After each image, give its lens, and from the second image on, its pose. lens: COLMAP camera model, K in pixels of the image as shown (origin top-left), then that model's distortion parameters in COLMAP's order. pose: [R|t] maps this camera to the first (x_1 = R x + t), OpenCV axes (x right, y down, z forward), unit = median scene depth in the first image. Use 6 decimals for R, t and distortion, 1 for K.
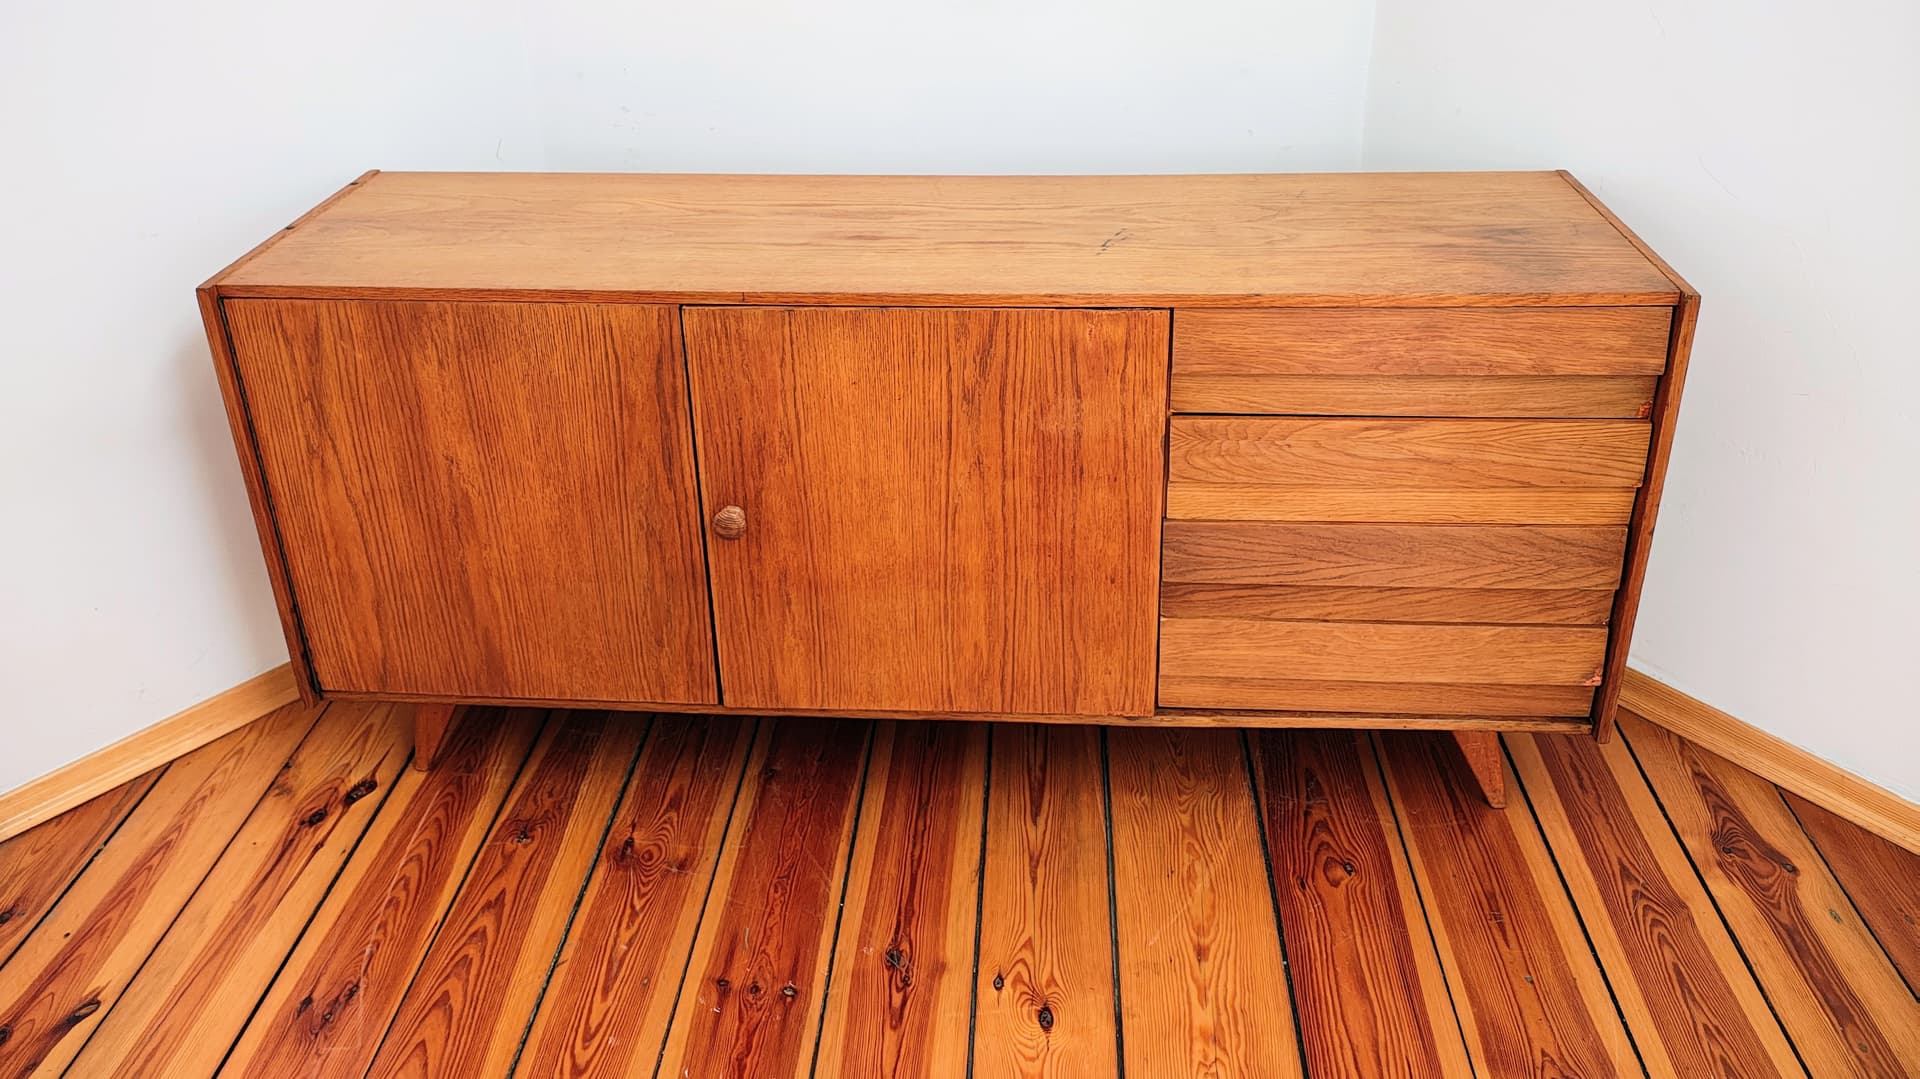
lens RADIAL K [[1388.7, 0, 967.9], [0, 1388.7, 346.6], [0, 0, 1]] dist [0.050543, -0.099102]
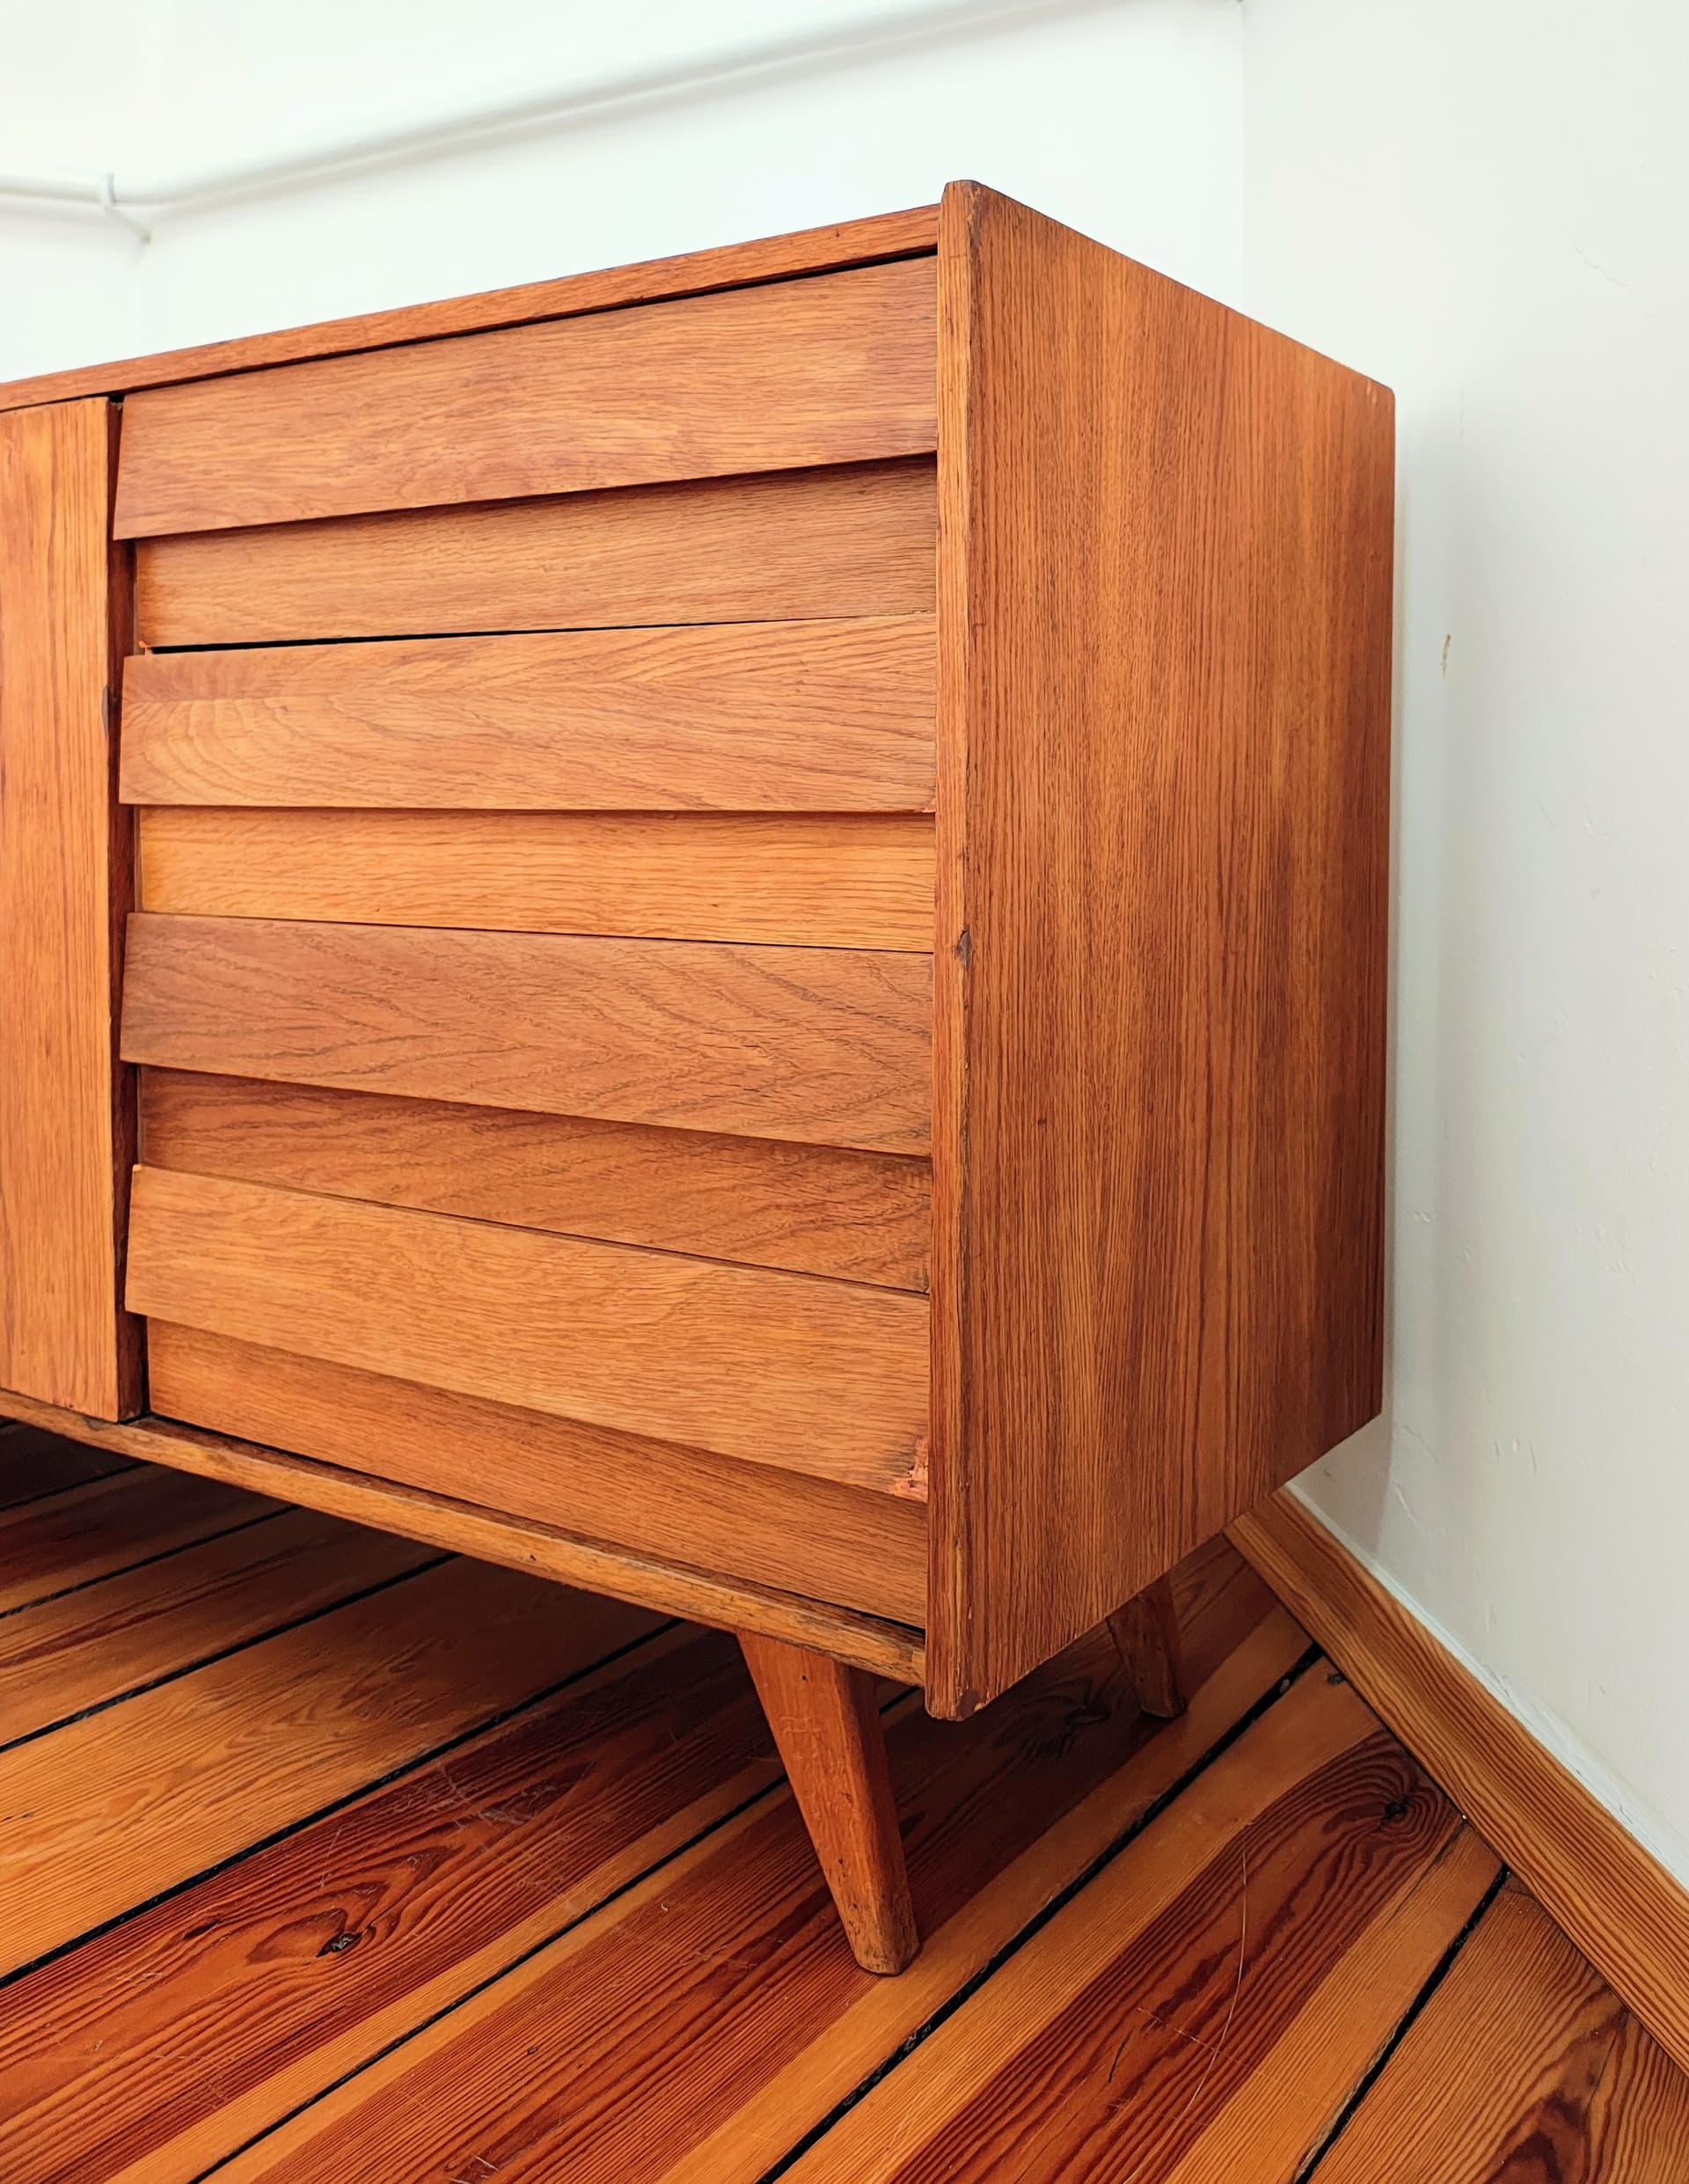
lens RADIAL K [[1901.5, 0, 1003.2], [0, 1901.5, 896.1], [0, 0, 1]] dist [0.065590, -0.120641]
pose [[0.883490, 0.055576, -0.465142, 0.672347], [-0.216233, 0.929210, -0.299688, 0.242590], [0.415559, 0.365350, 0.832965, 0.582633]]
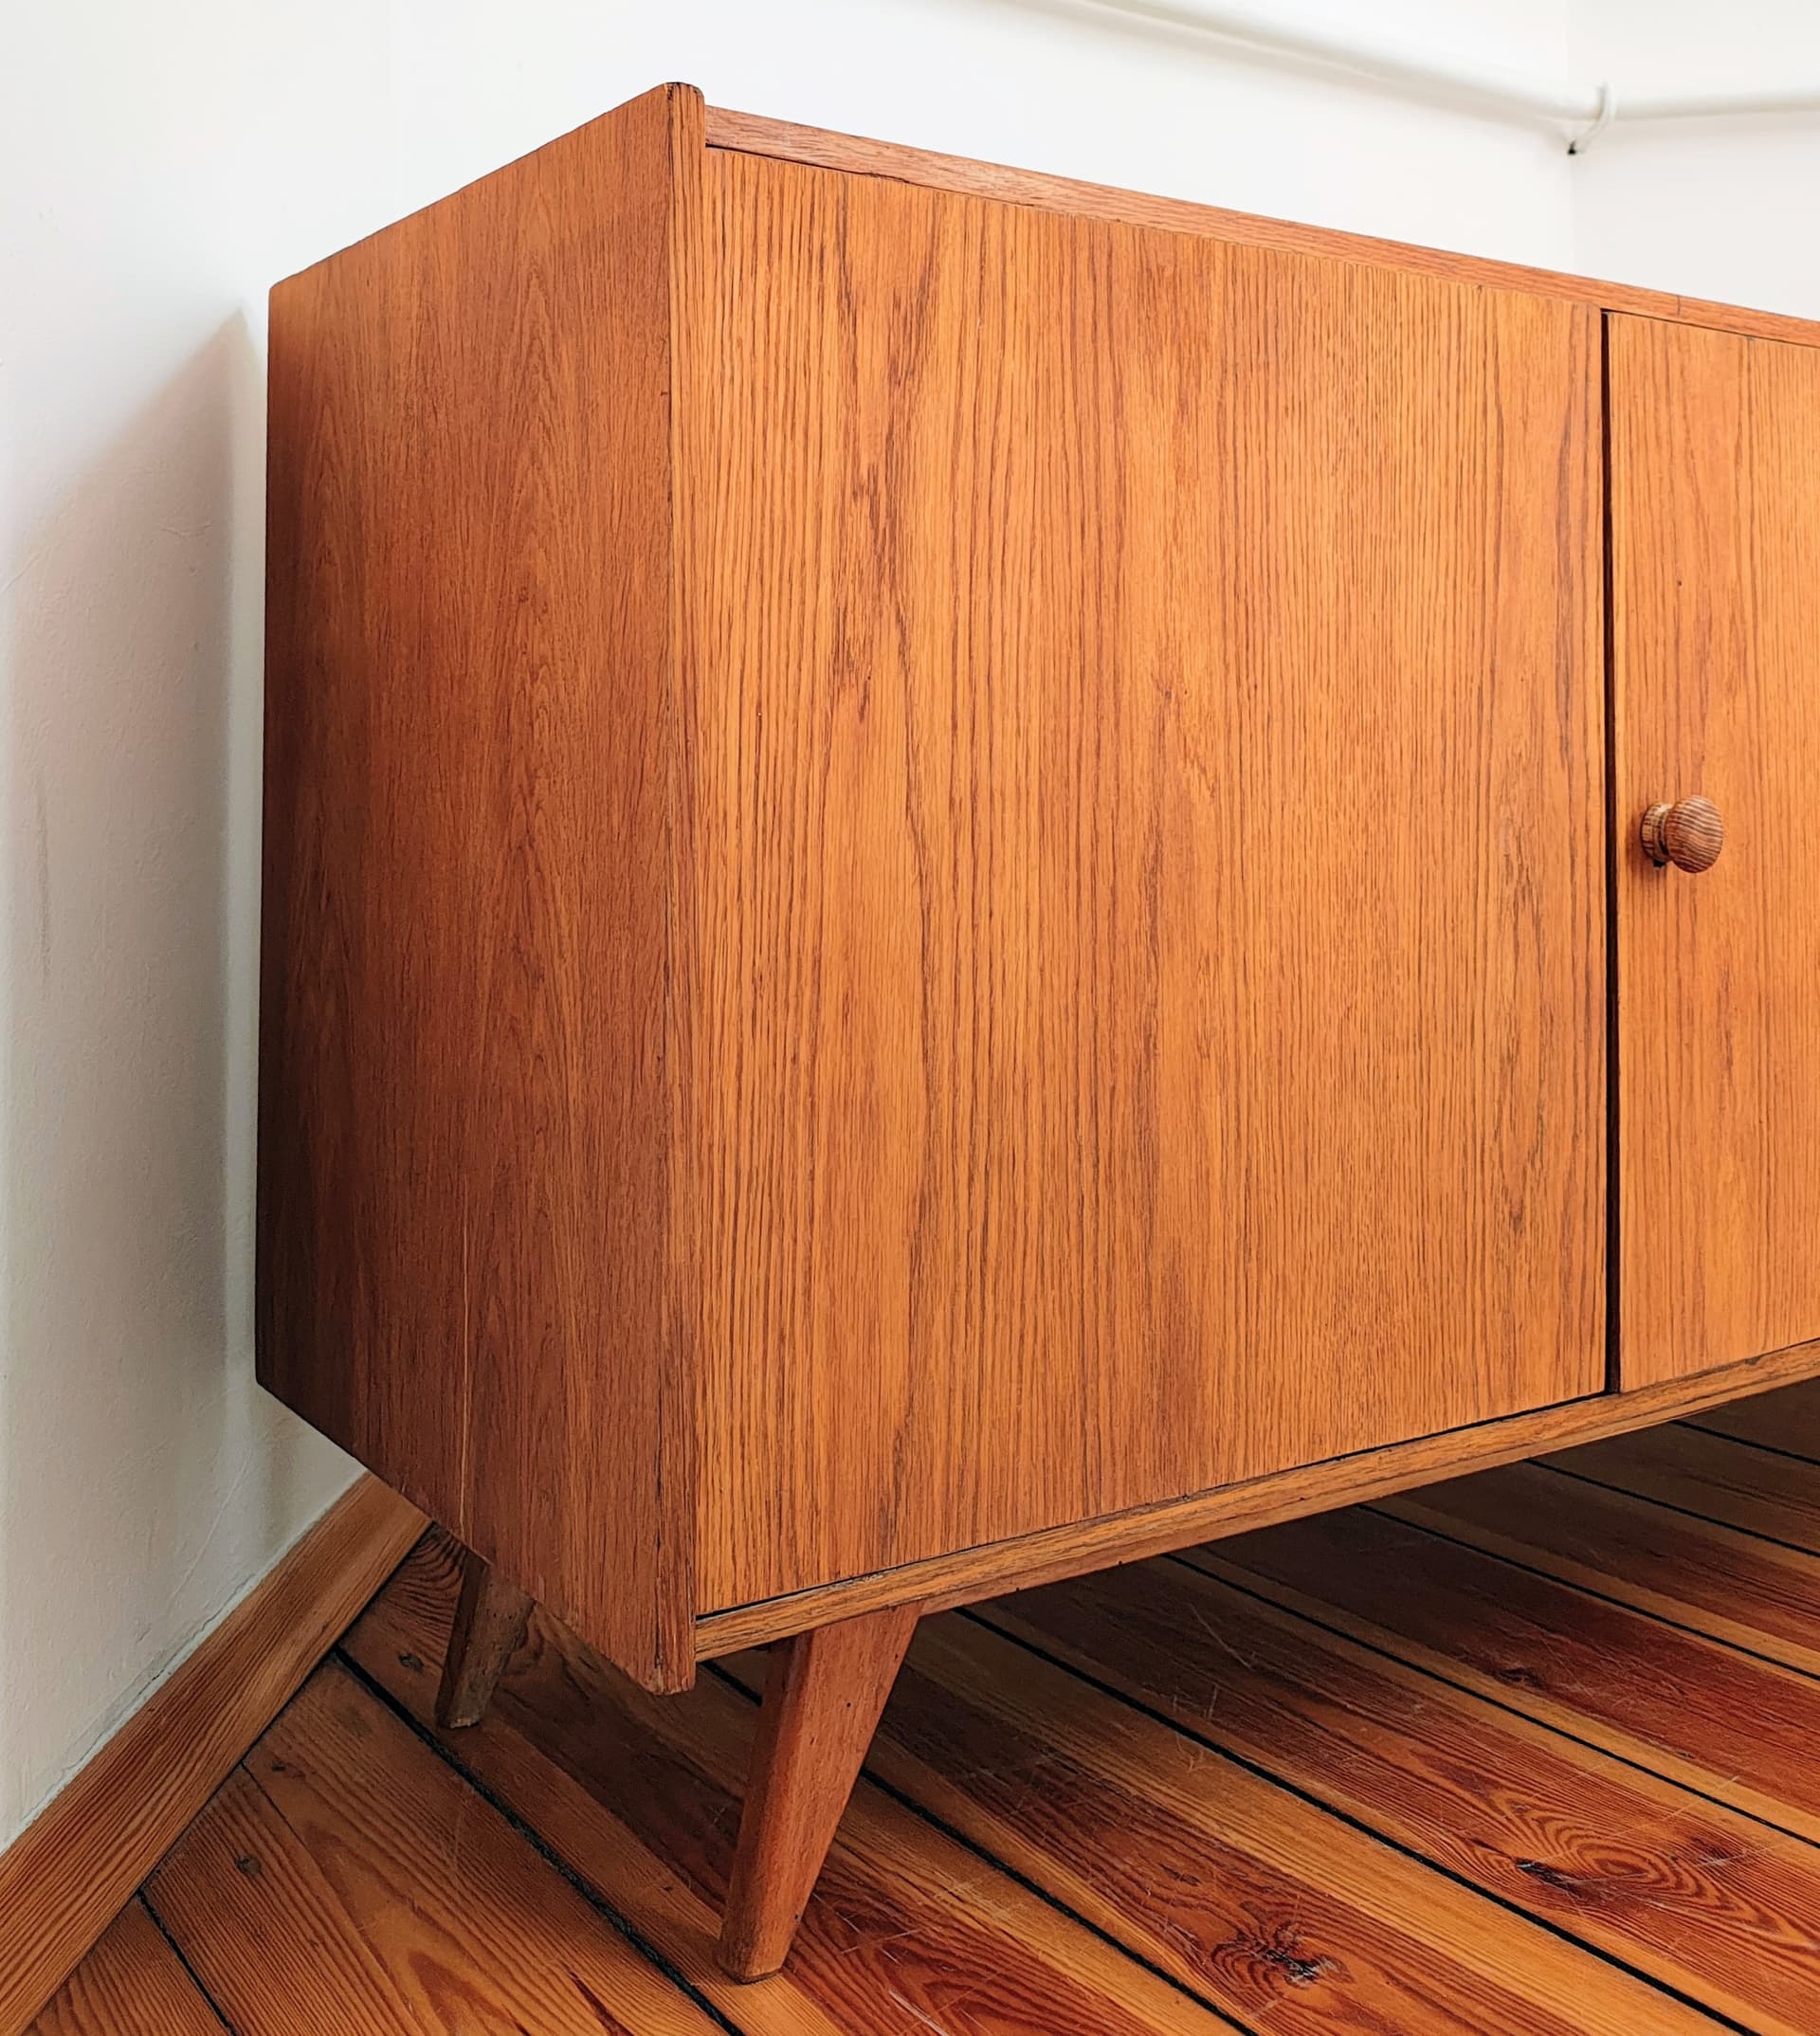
lens RADIAL K [[2166.7, 0, 858.1], [0, 2166.7, 683.9], [0, 0, 1]] dist [-0.008385, 0.000000]
pose [[0.795220, 0.034008, 0.605366, -0.772606], [0.234634, 0.903375, -0.358970, 0.262054], [-0.559081, 0.427500, 0.710403, 0.634728]]
